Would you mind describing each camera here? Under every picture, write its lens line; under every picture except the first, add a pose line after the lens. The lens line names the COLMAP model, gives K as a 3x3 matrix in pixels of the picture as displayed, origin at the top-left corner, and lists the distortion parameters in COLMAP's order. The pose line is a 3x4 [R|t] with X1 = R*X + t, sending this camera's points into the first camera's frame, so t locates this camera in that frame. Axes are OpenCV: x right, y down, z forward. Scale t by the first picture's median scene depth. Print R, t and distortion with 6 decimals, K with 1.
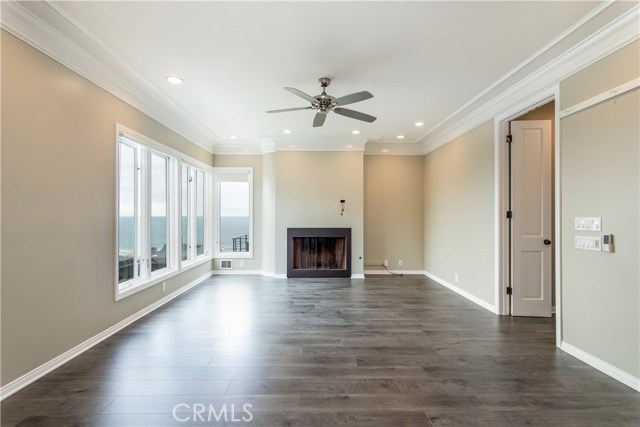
lens RADIAL K [[317.0, 0, 316.9], [0, 317.0, 218.9], [0, 0, 1]] dist [0.001193, 0.000141]
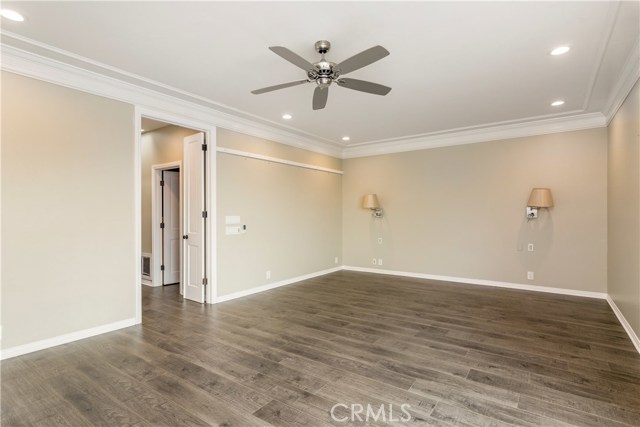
lens RADIAL K [[314.1, 0, 318.4], [0, 314.1, 217.8], [0, 0, 1]] dist [0.000038, -0.000229]
pose [[-0.805006, 0.000842, 0.593266, -0.468098], [0.006029, 0.999959, 0.006761, -0.002231], [-0.593236, 0.009020, -0.804978, 1.789878]]
